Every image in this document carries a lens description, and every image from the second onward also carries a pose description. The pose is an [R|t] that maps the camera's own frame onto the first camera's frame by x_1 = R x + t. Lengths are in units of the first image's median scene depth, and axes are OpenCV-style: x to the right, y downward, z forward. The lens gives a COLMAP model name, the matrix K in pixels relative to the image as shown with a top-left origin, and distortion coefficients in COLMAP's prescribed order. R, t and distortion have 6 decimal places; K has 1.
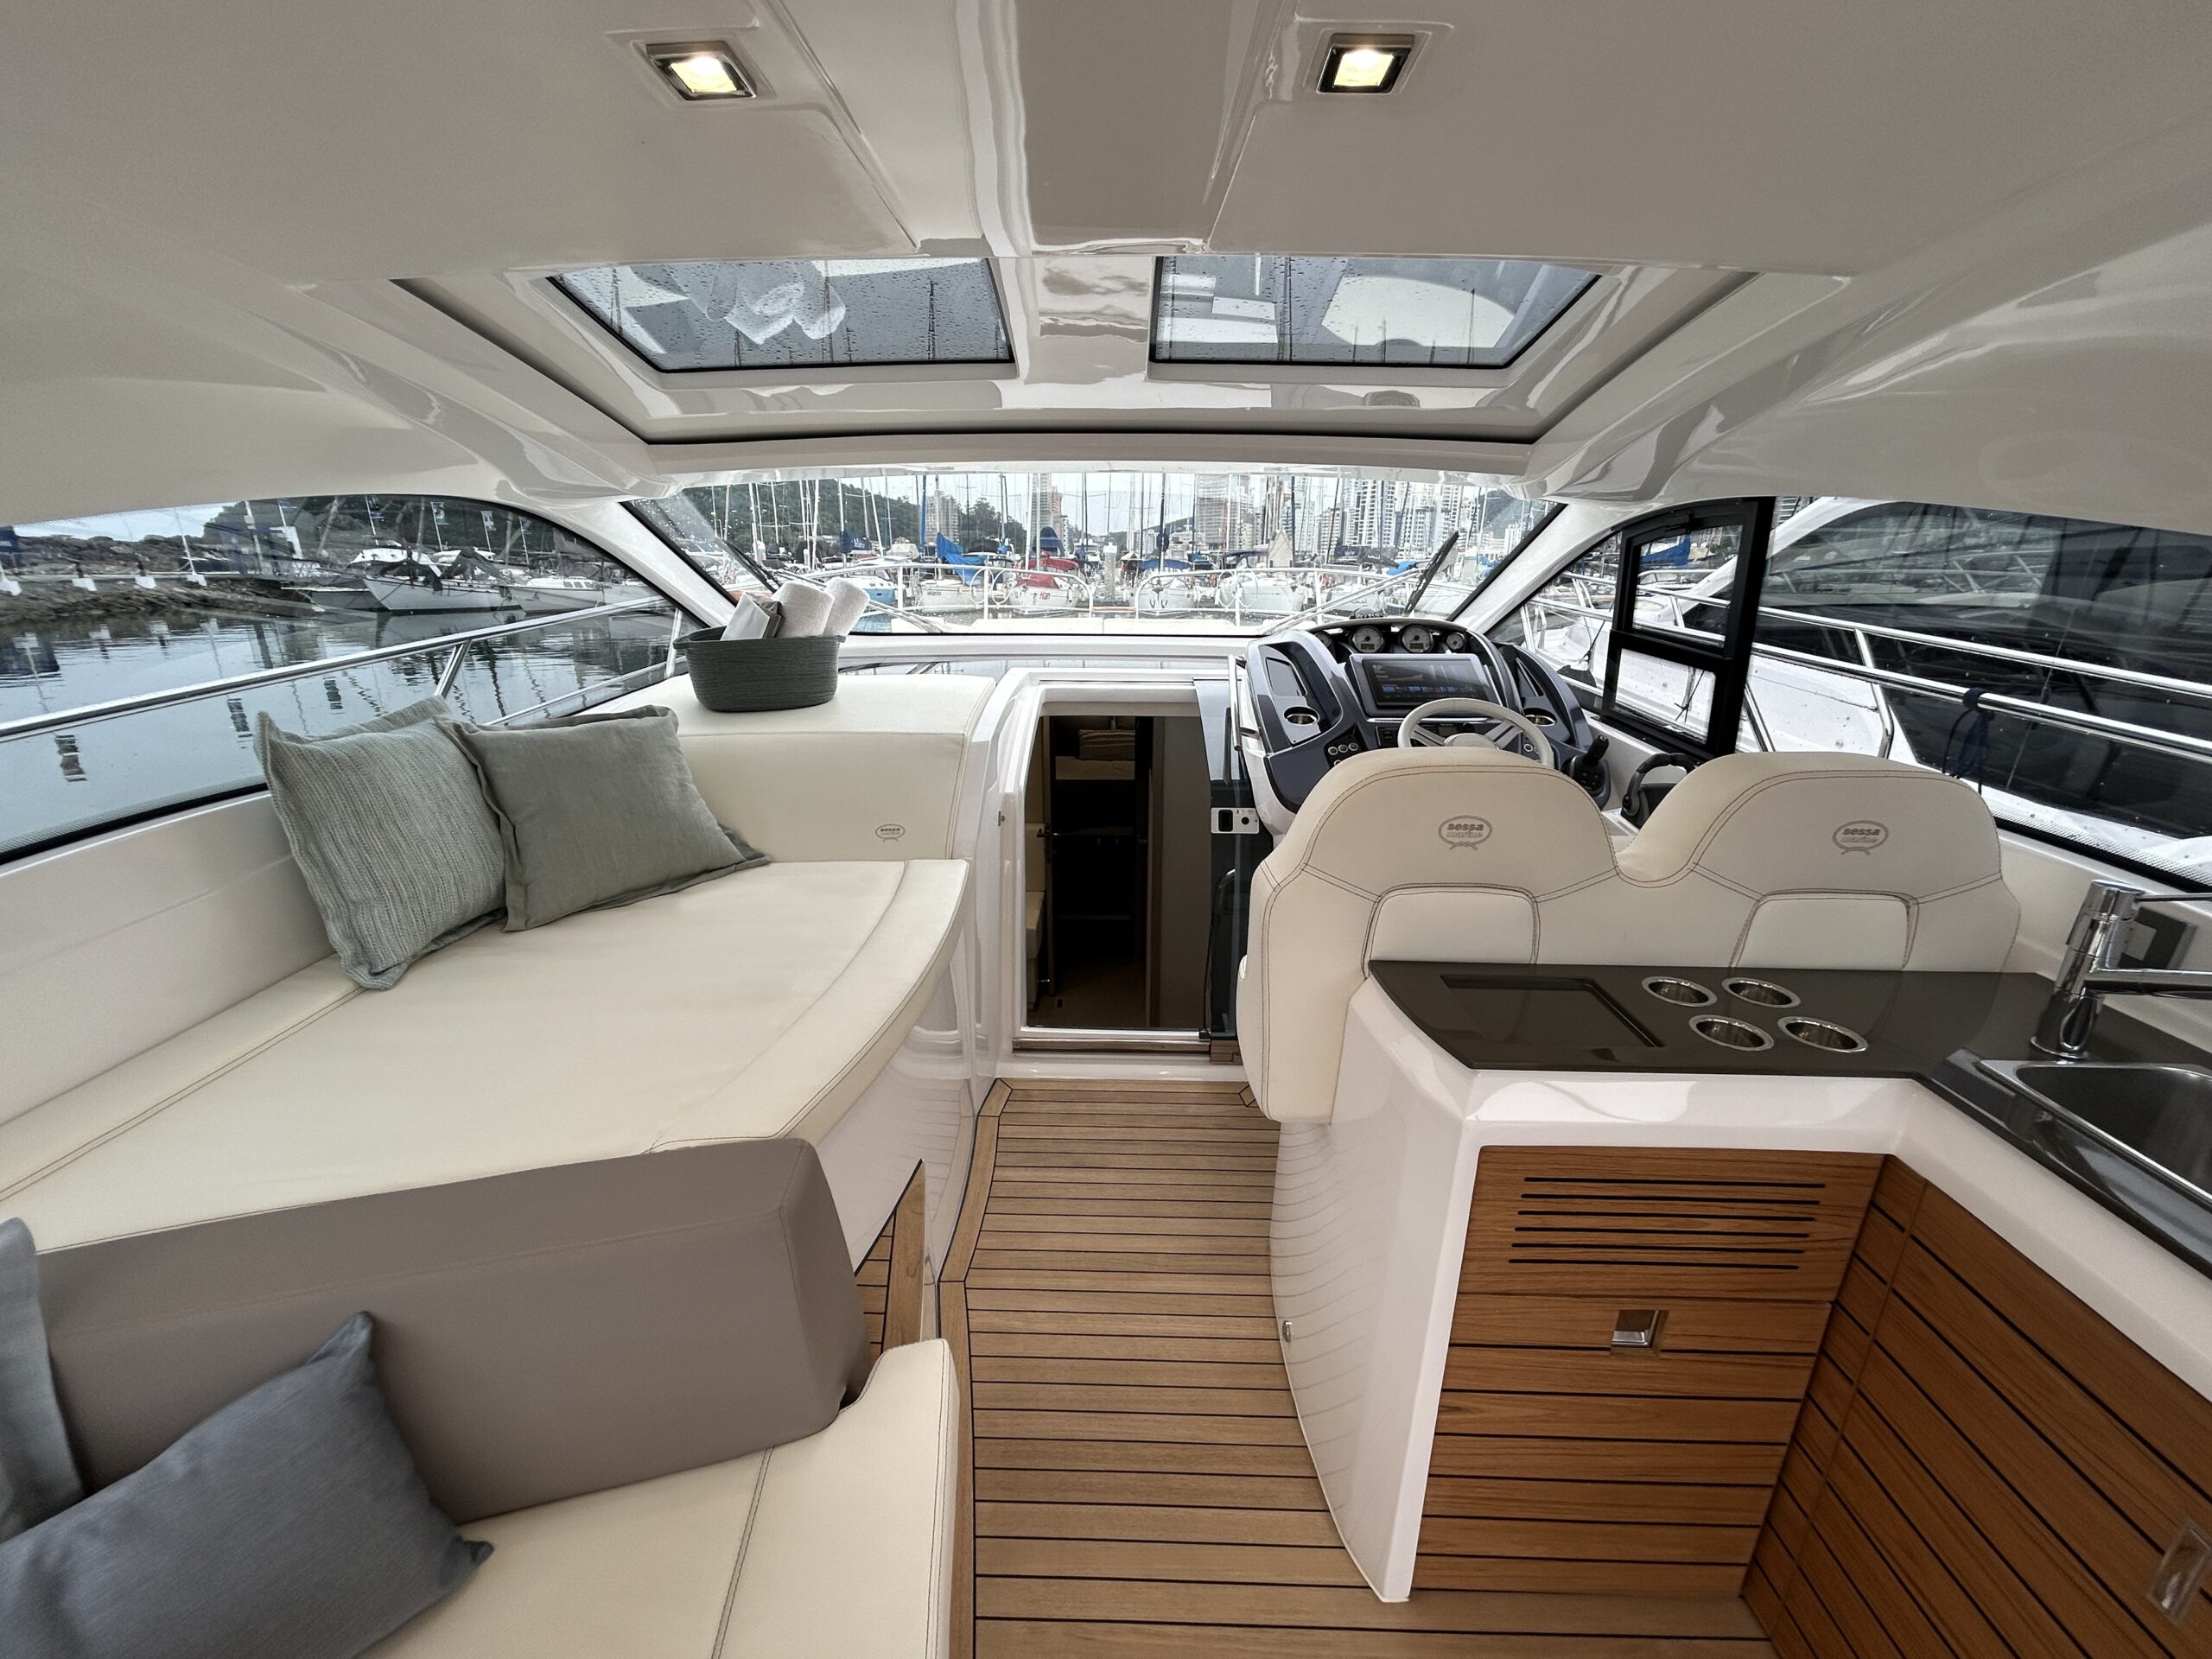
lens RADIAL K [[890.5, 0, 1106.0], [0, 890.5, 829.5], [0, 0, 1]] dist [0.013071, 0.000001]
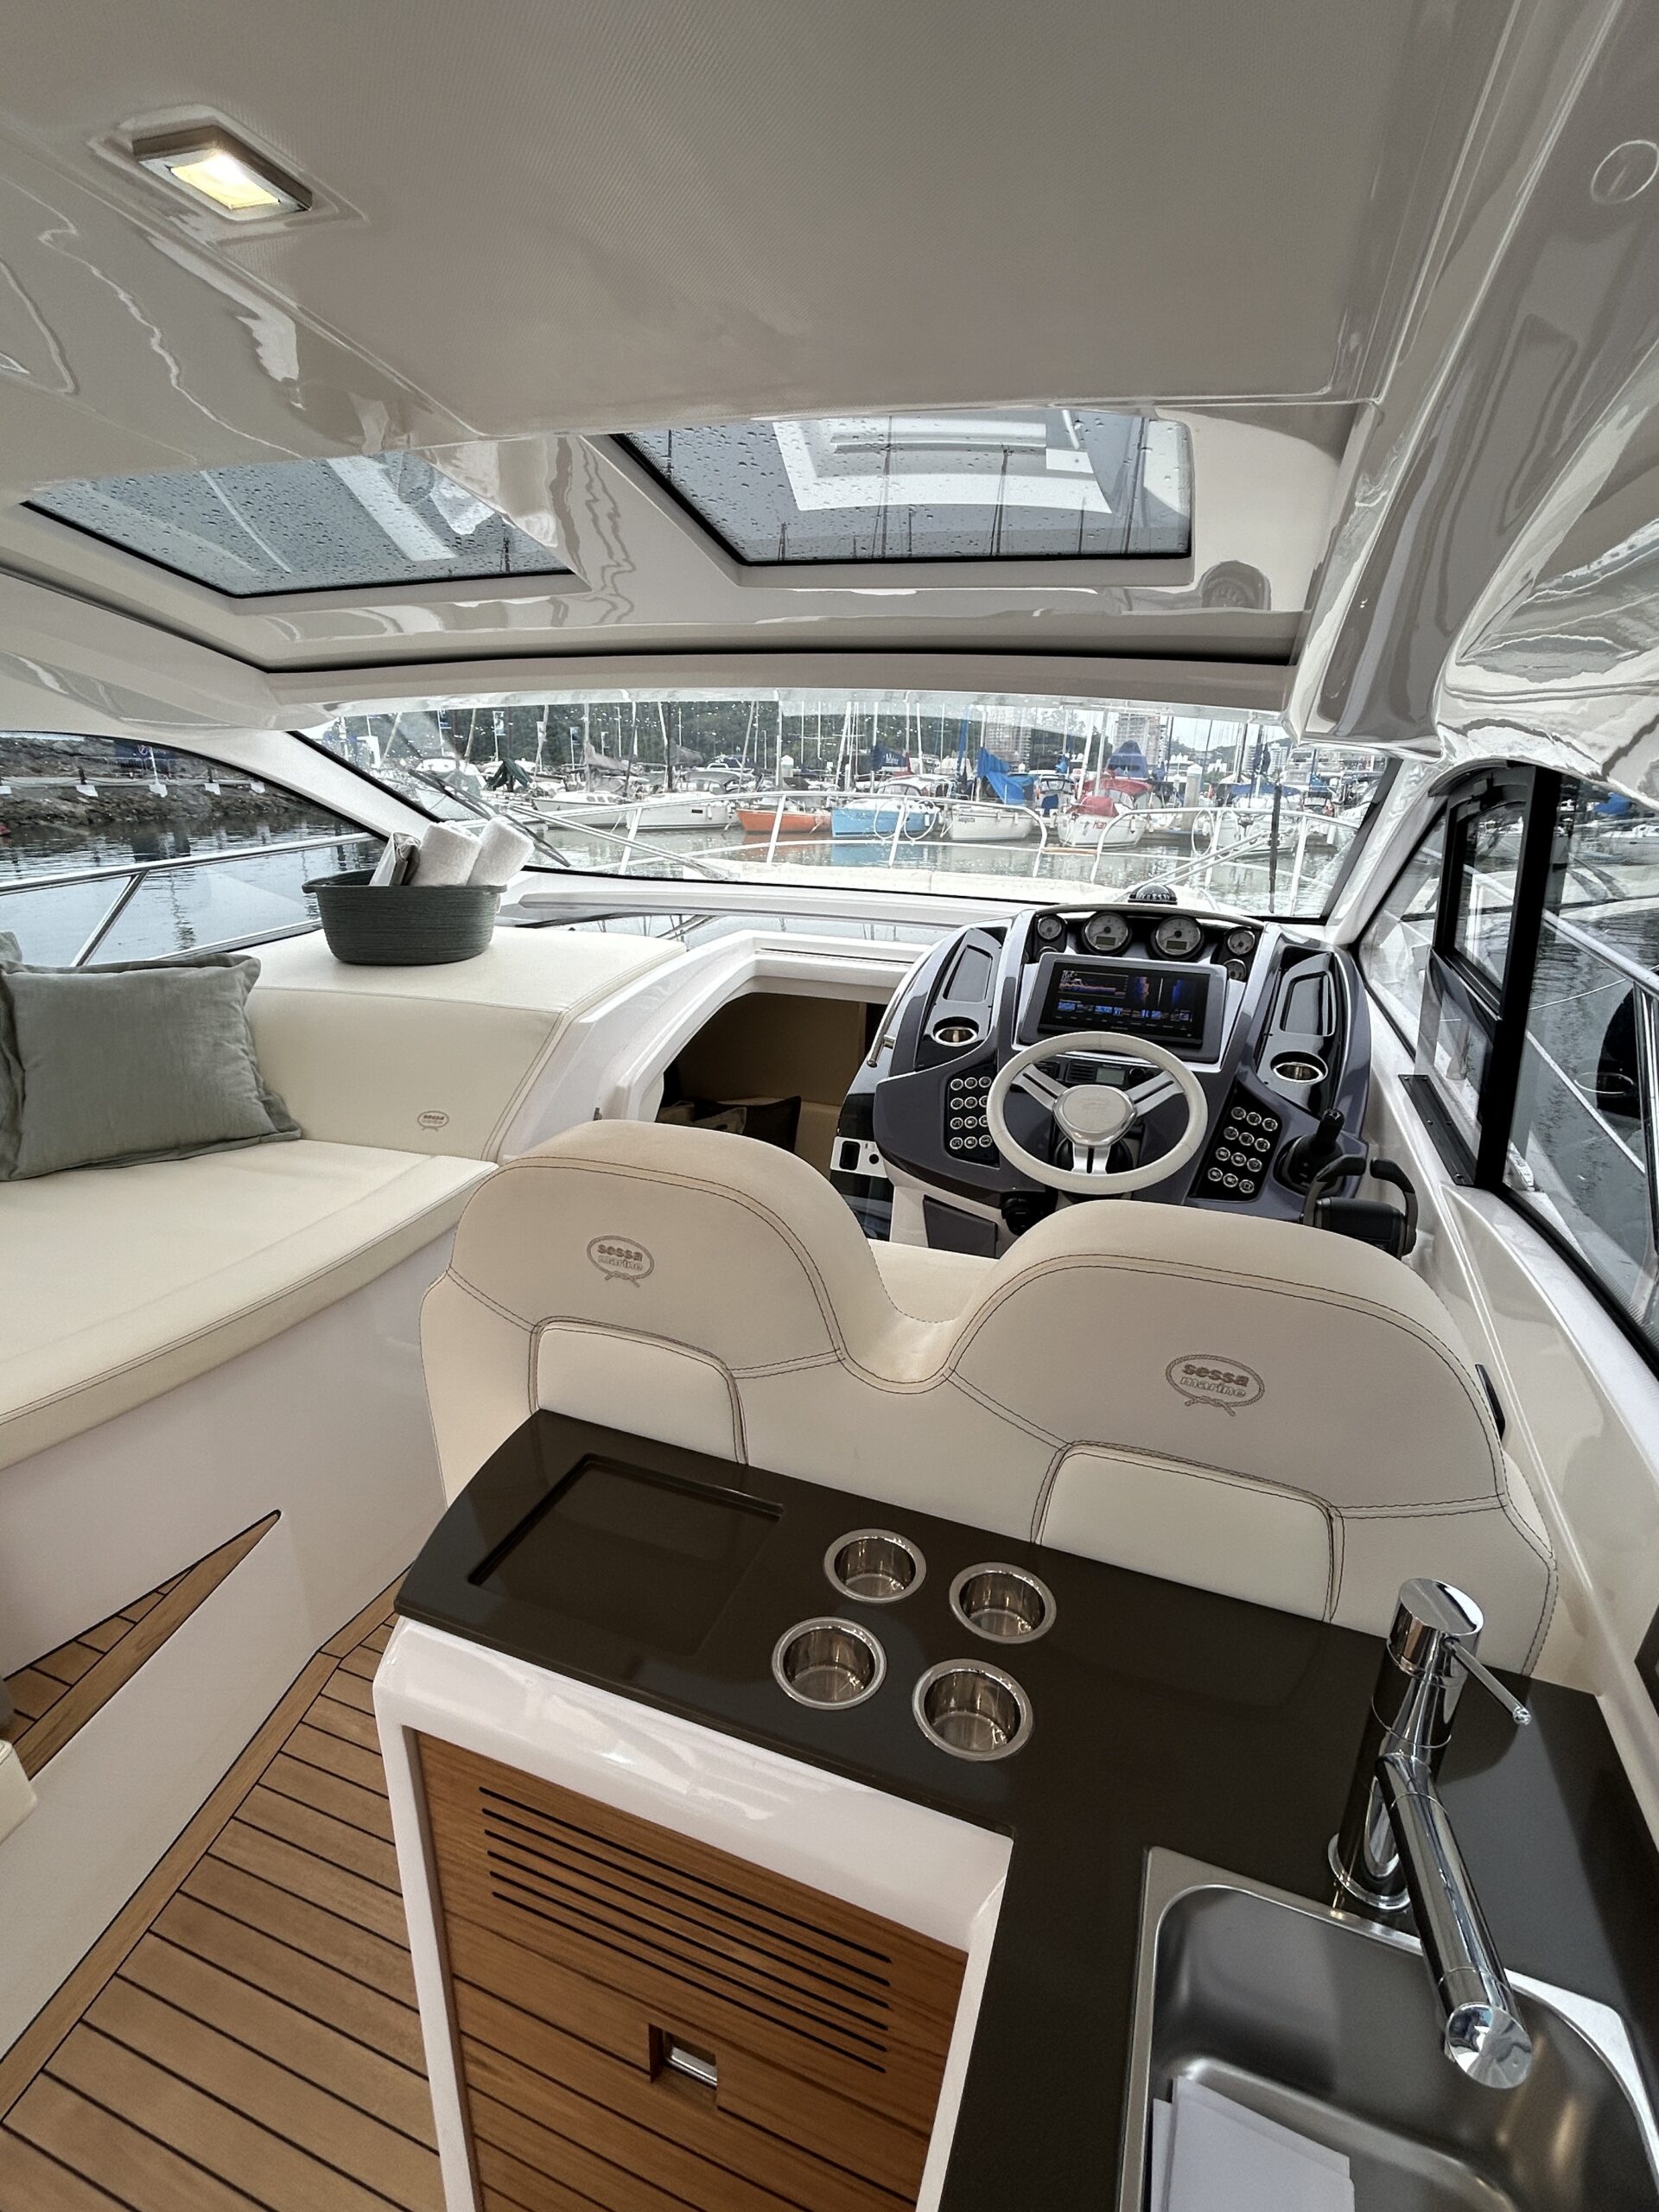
lens RADIAL K [[1038.4, 0, 829.5], [0, 1038.4, 1106.0], [0, 0, 1]] dist [0.004474, 0.001002]
pose [[0.943764, 0.118820, -0.308531, 0.383730], [-0.115143, 0.992891, 0.030166, -0.076086], [0.309922, 0.007056, 0.950736, 0.144125]]
